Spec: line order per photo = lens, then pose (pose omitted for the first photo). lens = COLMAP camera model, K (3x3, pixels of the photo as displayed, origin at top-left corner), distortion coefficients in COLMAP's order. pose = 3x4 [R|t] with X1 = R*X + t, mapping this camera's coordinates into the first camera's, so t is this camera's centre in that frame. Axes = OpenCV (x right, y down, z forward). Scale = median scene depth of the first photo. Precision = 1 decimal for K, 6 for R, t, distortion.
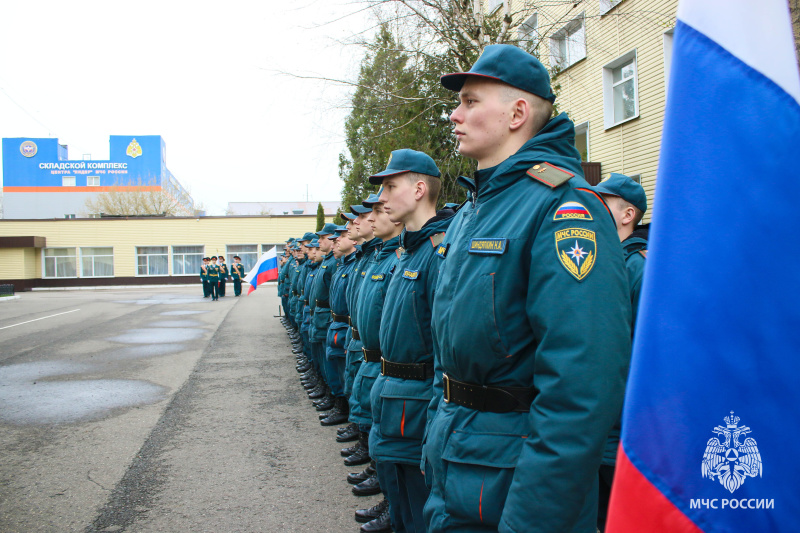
lens RADIAL K [[692.3, 0, 400.0], [0, 692.3, 266.5], [0, 0, 1]] dist [-0.168918, 0.169628]
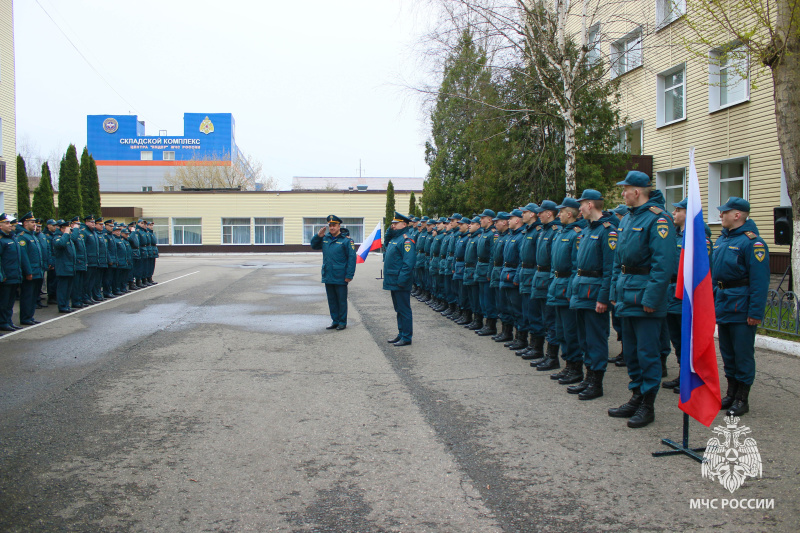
lens RADIAL K [[677.2, 0, 410.3], [0, 677.2, 264.5], [0, 0, 1]] dist [-0.172999, 0.160433]
pose [[0.998391, 0.021458, -0.052490, -0.025217], [-0.019586, 0.999163, 0.035926, 0.001565], [0.053217, -0.034840, 0.997975, -0.073498]]
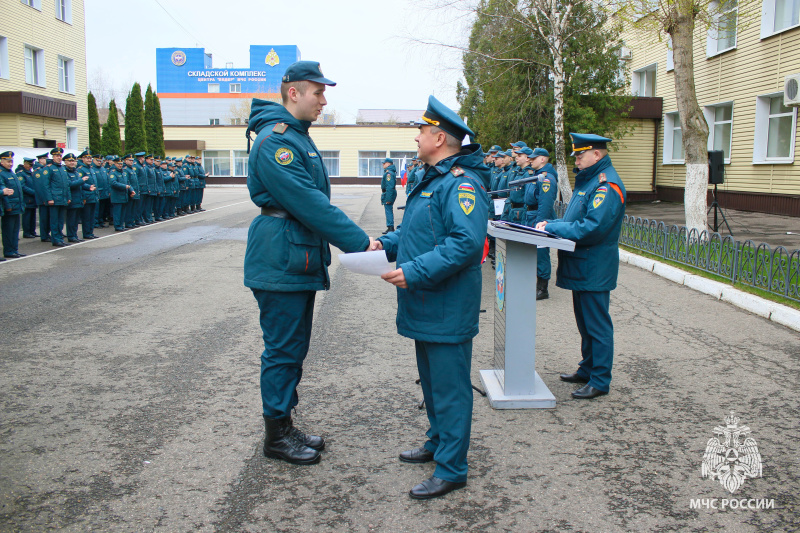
lens RADIAL K [[695.4, 0, 416.4], [0, 695.4, 262.6], [0, 0, 1]] dist [-0.173688, 0.166389]
pose [[0.987504, 0.051235, -0.149034, 0.019897], [-0.031822, 0.991024, 0.129842, 0.000064], [0.154349, -0.123477, 0.980270, -0.129650]]
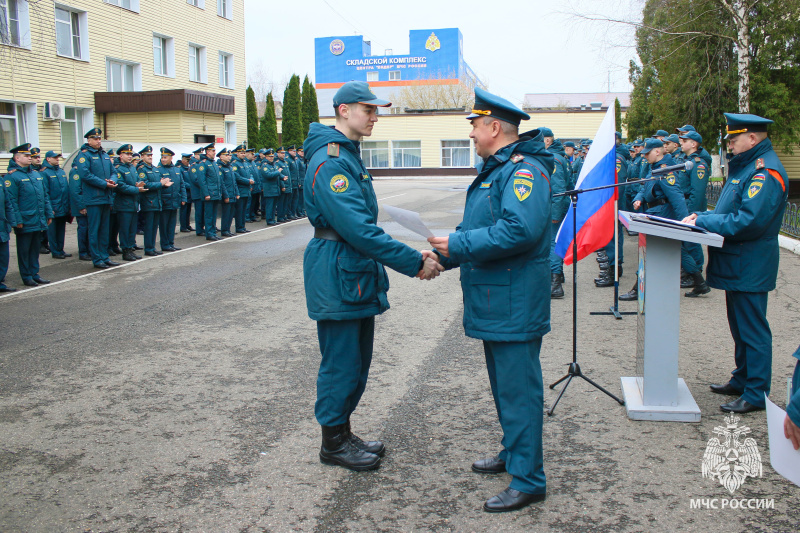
lens RADIAL K [[744.1, 0, 400.0], [0, 744.1, 266.5], [0, 0, 1]] dist [-0.169844, 0.127890]
pose [[0.918422, 0.063306, -0.390503, 0.024854], [-0.006747, 0.989476, 0.144539, -0.000028], [0.395543, -0.130113, 0.909184, -0.129583]]
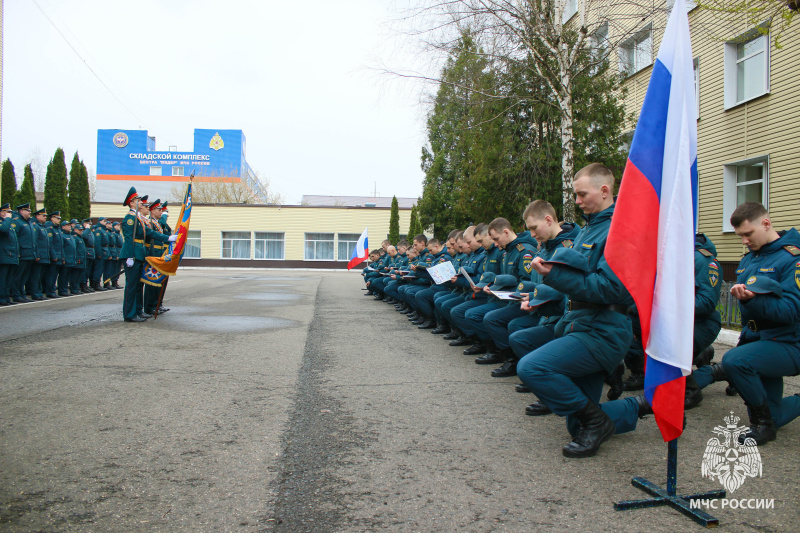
lens RADIAL K [[677.2, 0, 410.3], [0, 677.2, 264.5], [0, 0, 1]] dist [-0.172999, 0.160433]
pose [[0.996445, 0.037341, -0.075519, -0.009365], [-0.037388, 0.999301, 0.000790, 0.011488], [0.075496, 0.002036, 0.997144, -0.036653]]
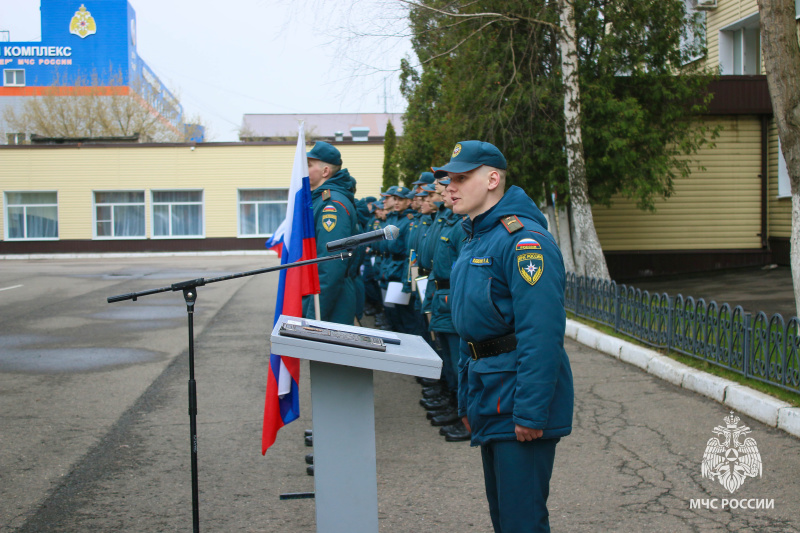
lens RADIAL K [[1262.4, 0, 400.0], [0, 1262.4, 266.5], [0, 0, 1]] dist [-0.017851, 0.091159]
pose [[0.992398, 0.011926, -0.122489, 0.032938], [-0.007992, 0.999438, 0.032559, -0.000158], [0.122809, -0.031332, 0.991936, -0.119640]]
